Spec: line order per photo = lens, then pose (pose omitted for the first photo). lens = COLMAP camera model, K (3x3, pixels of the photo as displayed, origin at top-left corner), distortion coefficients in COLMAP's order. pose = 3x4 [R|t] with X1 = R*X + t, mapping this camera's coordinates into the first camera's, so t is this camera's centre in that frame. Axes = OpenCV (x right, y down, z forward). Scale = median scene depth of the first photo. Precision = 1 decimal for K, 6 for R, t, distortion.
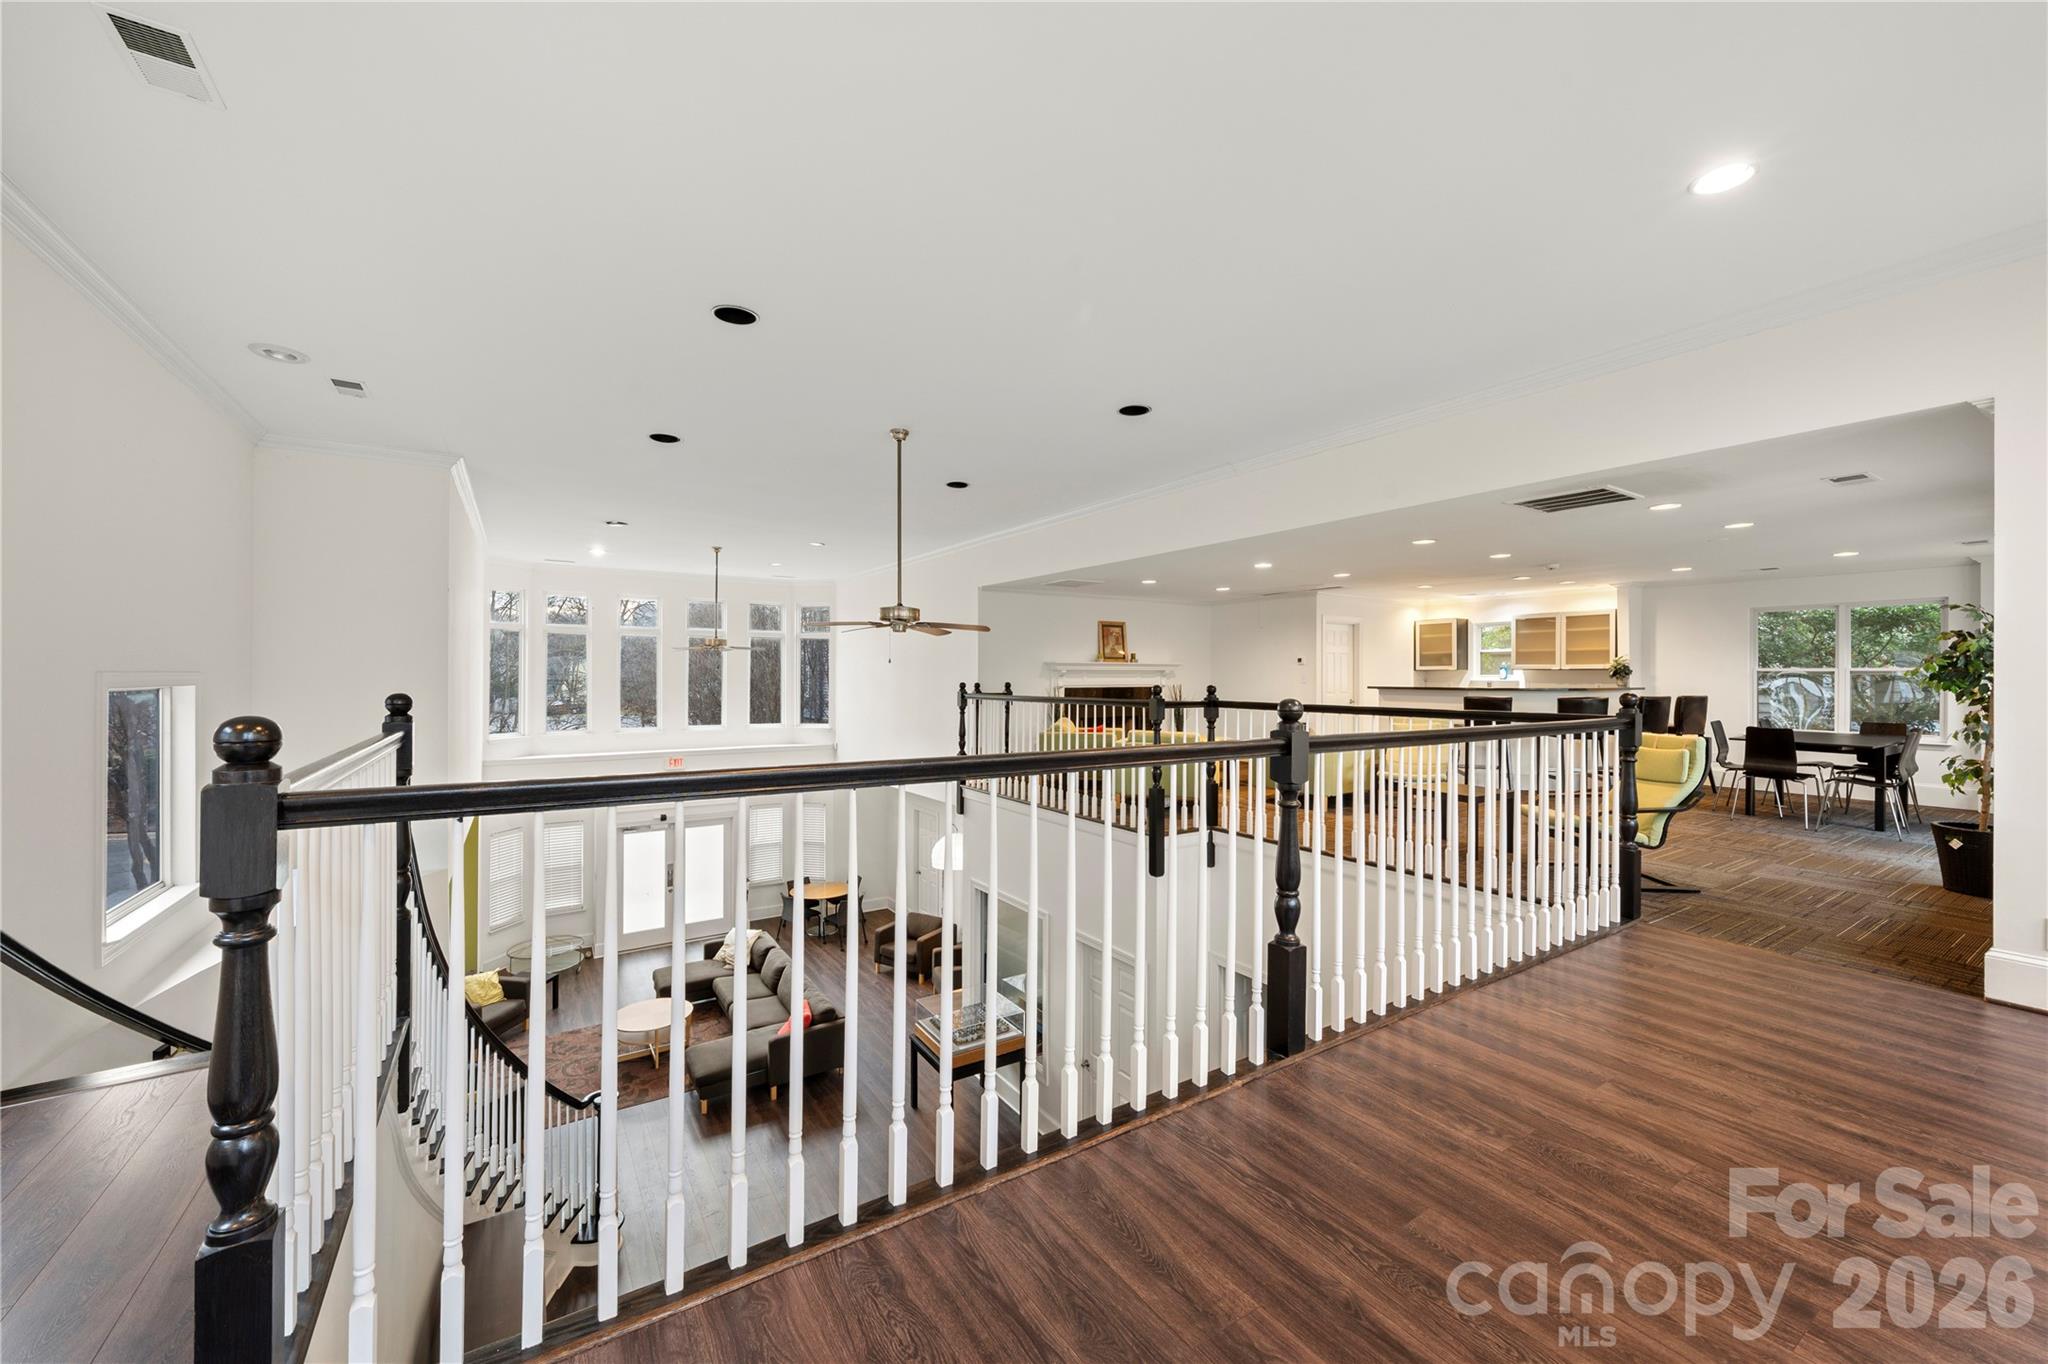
lens RADIAL K [[779.4, 0, 1023.4], [0, 779.4, 678.3], [0, 0, 1]] dist [-0.000907, -0.000162]
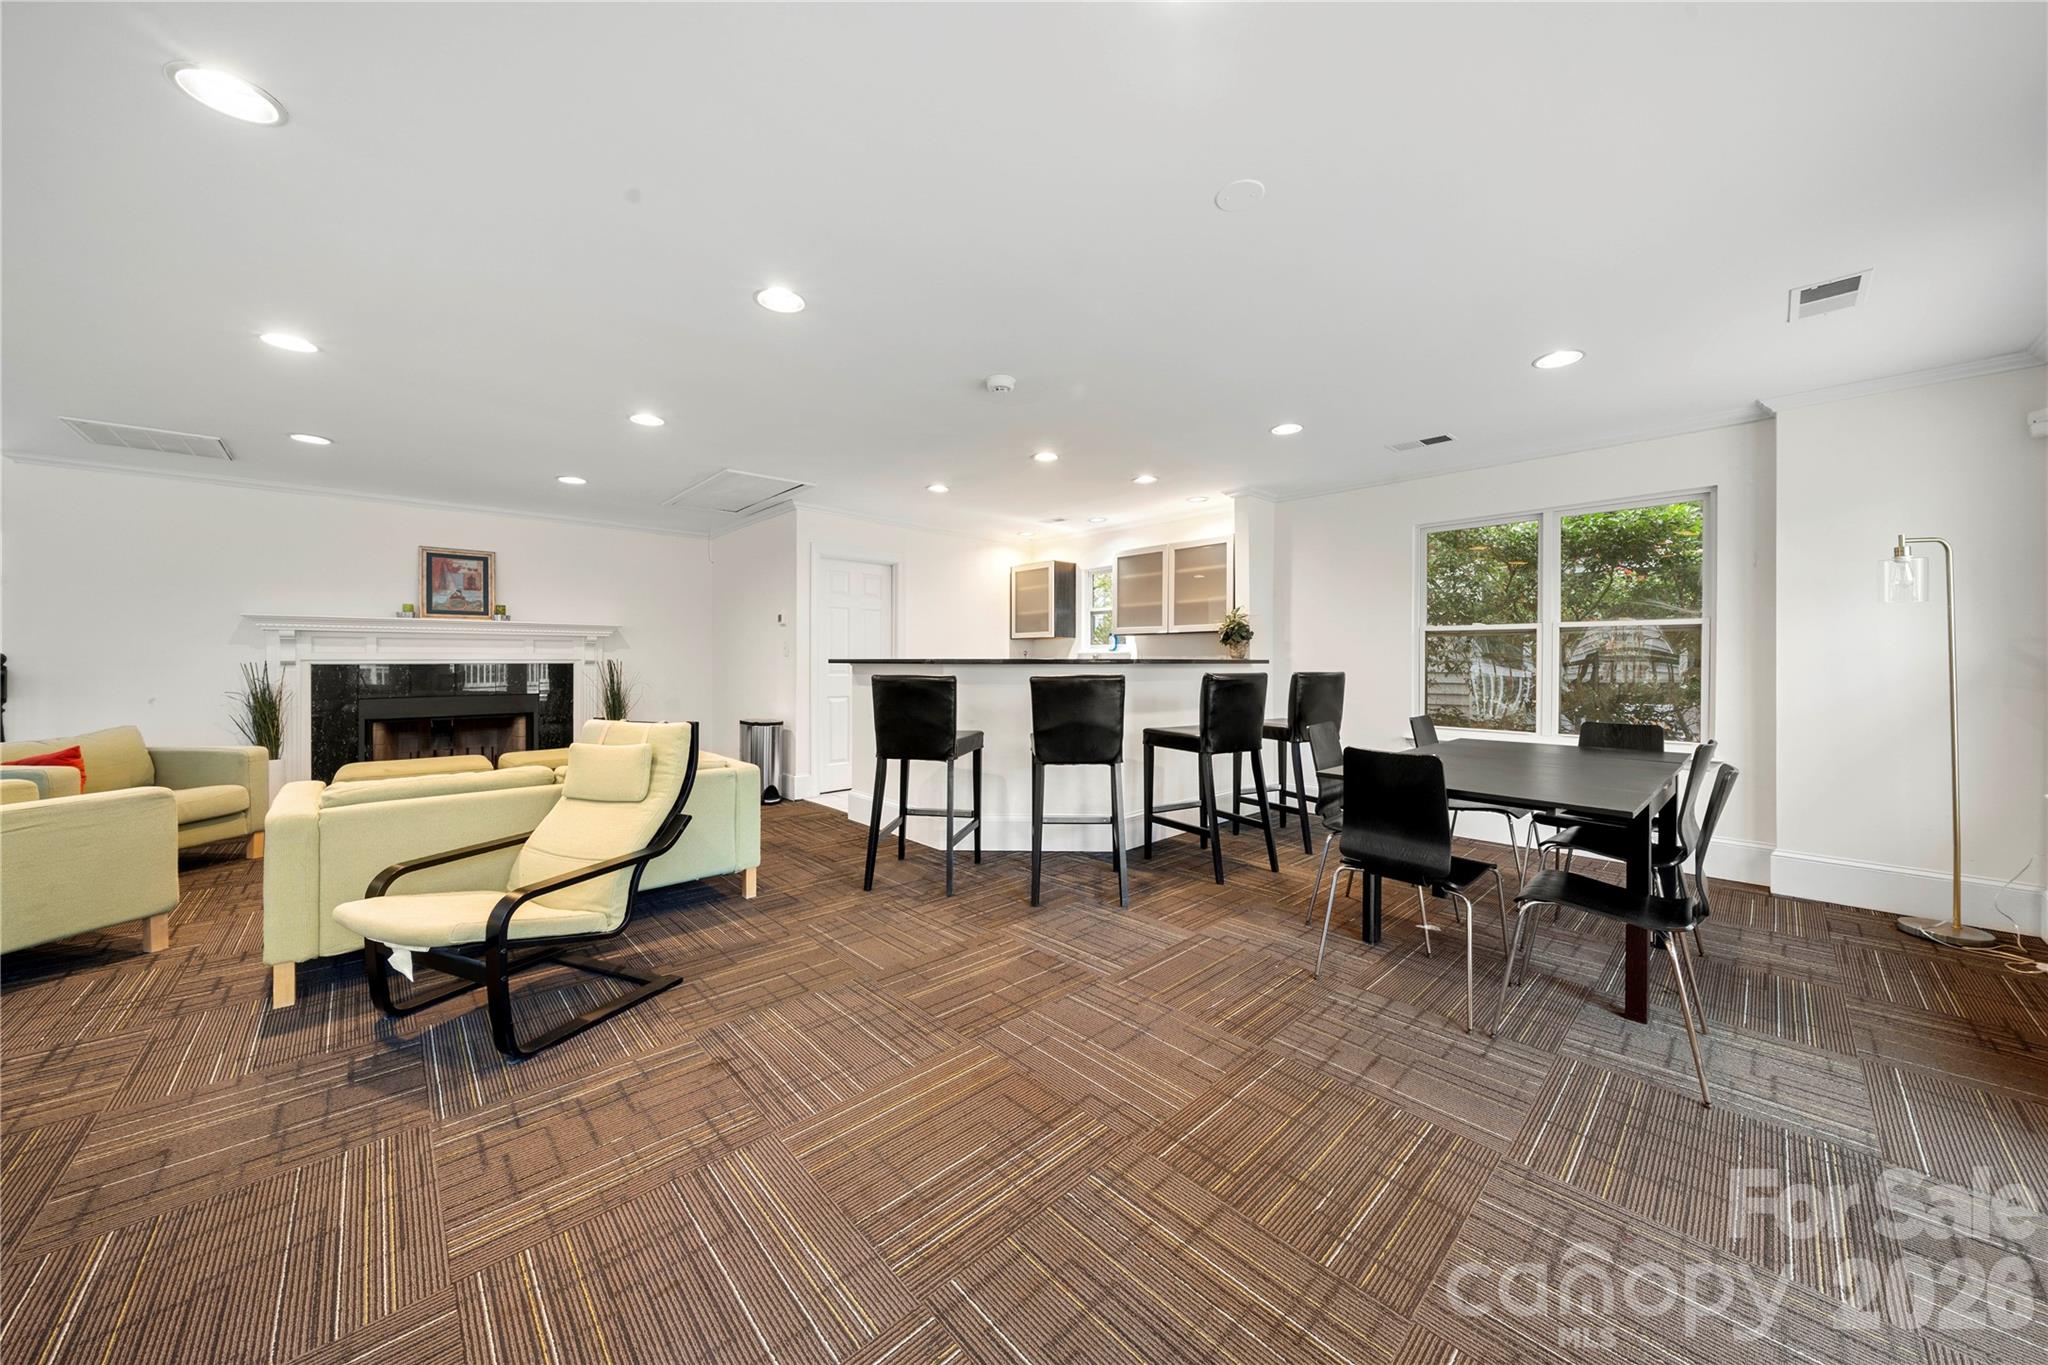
lens RADIAL K [[700.8, 0, 1026.8], [0, 700.8, 671.1], [0, 0, 1]] dist [0.001096, 0.000020]
pose [[0.984131, -0.003300, 0.177410, 0.495193], [0.001379, 0.999939, 0.010954, 0.013689], [-0.177435, -0.010535, 0.984076, 0.475565]]
